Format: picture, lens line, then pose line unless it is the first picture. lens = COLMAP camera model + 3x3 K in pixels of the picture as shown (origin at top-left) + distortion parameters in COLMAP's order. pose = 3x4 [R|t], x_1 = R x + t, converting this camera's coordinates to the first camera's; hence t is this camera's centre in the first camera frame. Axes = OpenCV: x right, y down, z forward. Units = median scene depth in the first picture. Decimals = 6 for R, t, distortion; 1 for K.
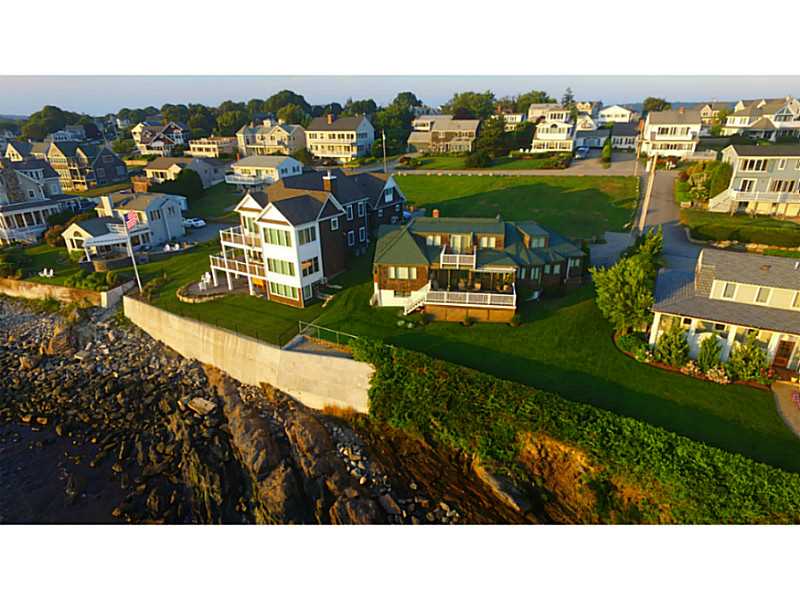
lens RADIAL K [[458.6, 0, 399.7], [0, 458.6, 314.3], [0, 0, 1]] dist [-0.016473, 0.016288]
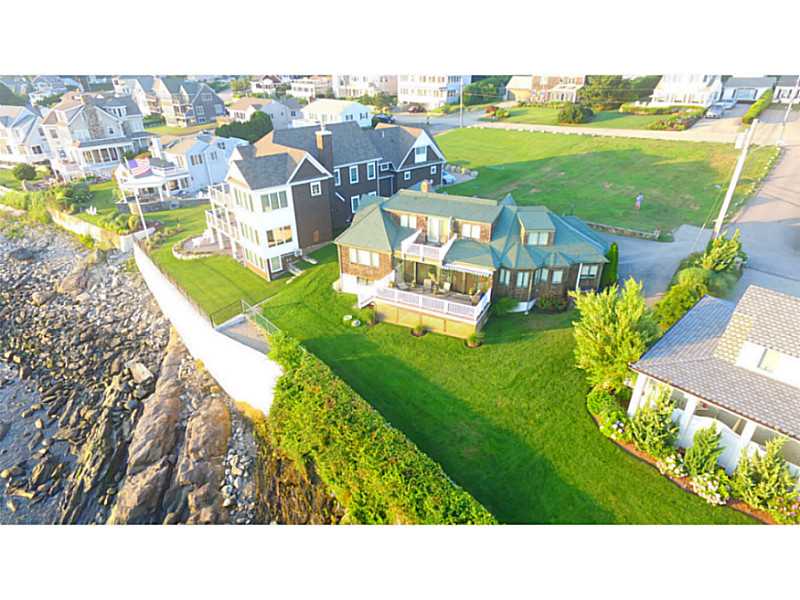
lens RADIAL K [[458.6, 0, 399.7], [0, 458.6, 314.3], [0, 0, 1]] dist [-0.016473, 0.016288]
pose [[0.958930, 0.147673, -0.242169, 0.263267], [-0.120495, 0.985000, 0.123515, -0.091586], [0.256777, -0.089262, 0.962340, 0.187581]]
